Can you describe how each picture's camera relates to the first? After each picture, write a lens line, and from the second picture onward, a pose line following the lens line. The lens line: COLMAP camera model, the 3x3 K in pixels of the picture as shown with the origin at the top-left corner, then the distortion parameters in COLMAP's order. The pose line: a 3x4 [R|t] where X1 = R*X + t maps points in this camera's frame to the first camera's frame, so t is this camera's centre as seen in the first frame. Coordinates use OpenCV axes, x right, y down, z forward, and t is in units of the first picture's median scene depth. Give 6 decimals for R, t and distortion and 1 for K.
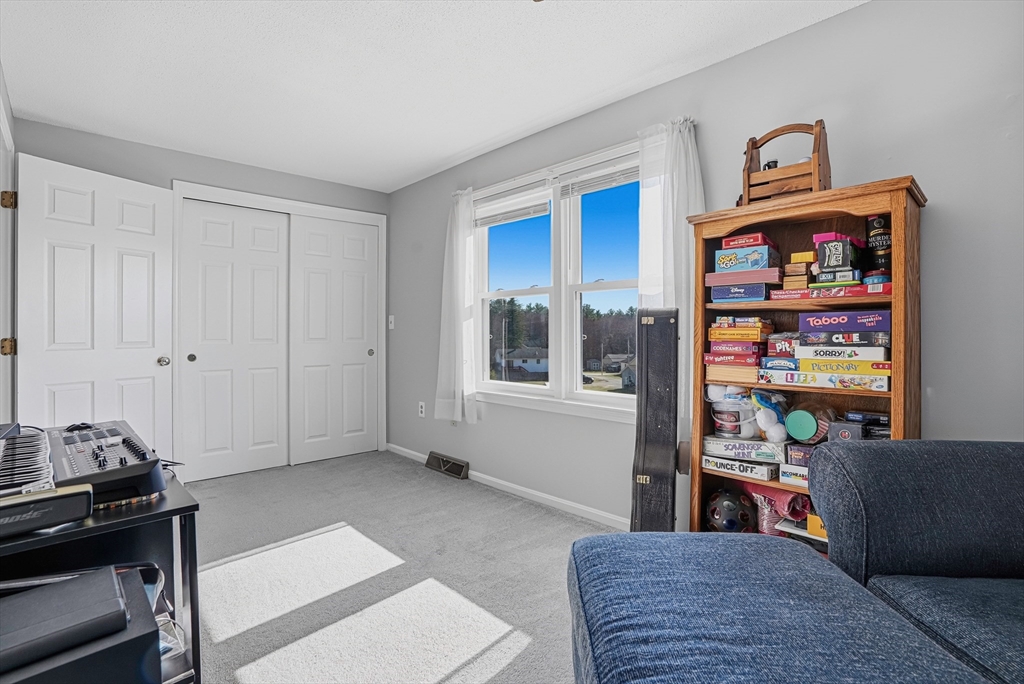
lens RADIAL K [[479.8, 0, 507.8], [0, 479.8, 343.3], [0, 0, 1]] dist [-0.071172, 0.027830]
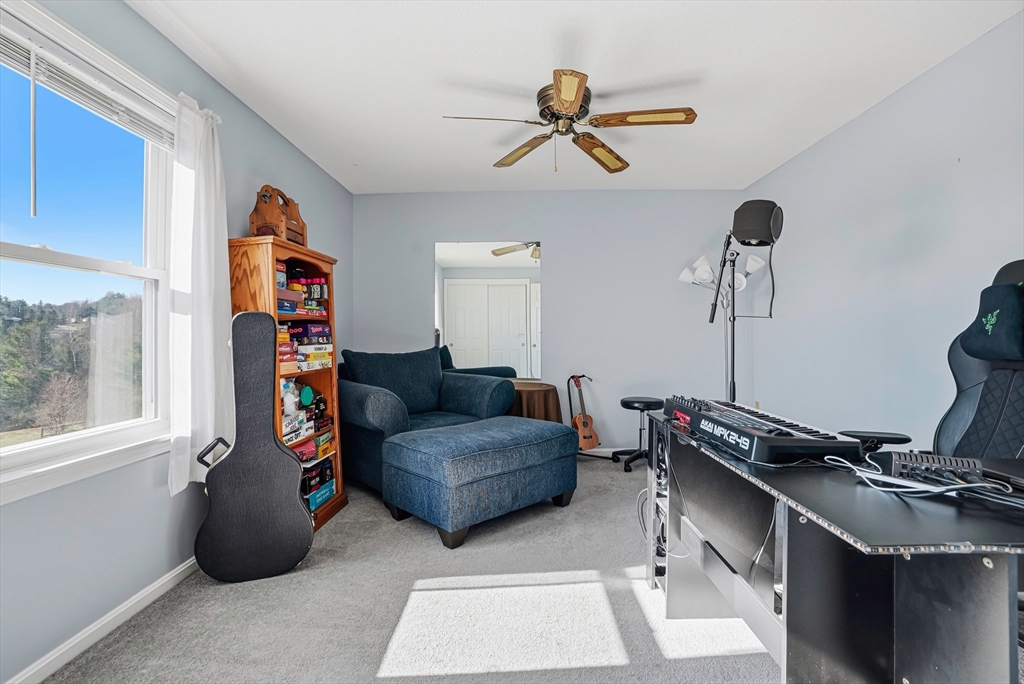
lens RADIAL K [[478.0, 0, 509.5], [0, 478.0, 337.1], [0, 0, 1]] dist [-0.070835, 0.027079]
pose [[-0.696530, 0.001327, 0.717527, -0.923690], [0.016949, 0.999750, 0.014605, -0.030769], [-0.717328, 0.022335, -0.696378, 1.521528]]
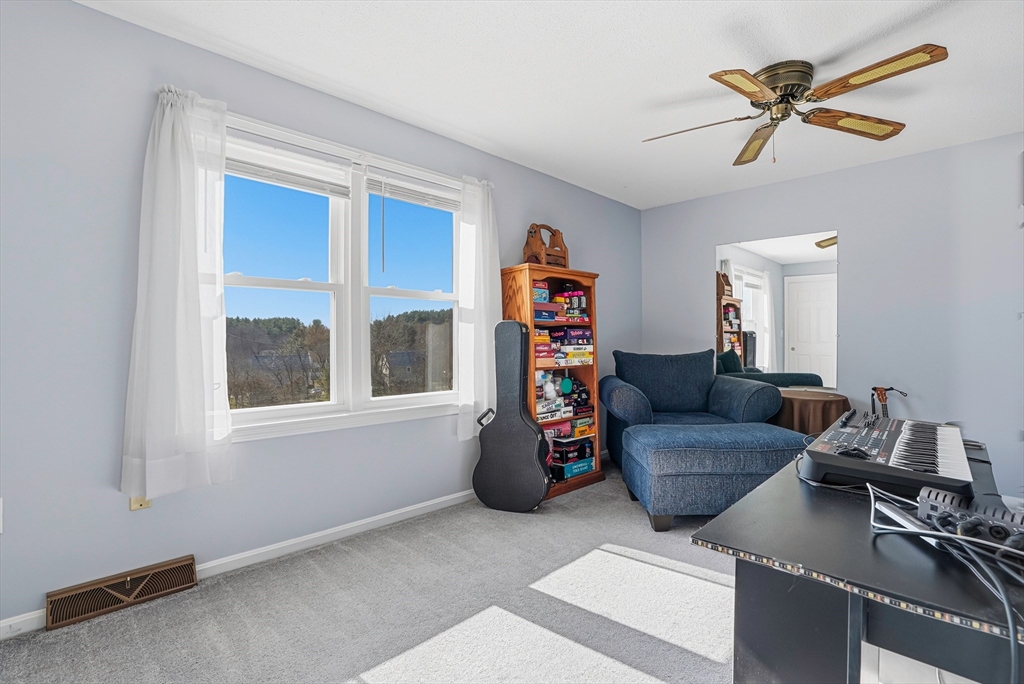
lens RADIAL K [[474.0, 0, 515.5], [0, 474.0, 355.8], [0, 0, 1]] dist [-0.073583, 0.026435]
pose [[-0.021903, -0.034153, 0.999177, -1.279216], [0.017708, 0.999246, 0.034544, -0.022552], [-0.999603, 0.018450, -0.021281, 1.186420]]
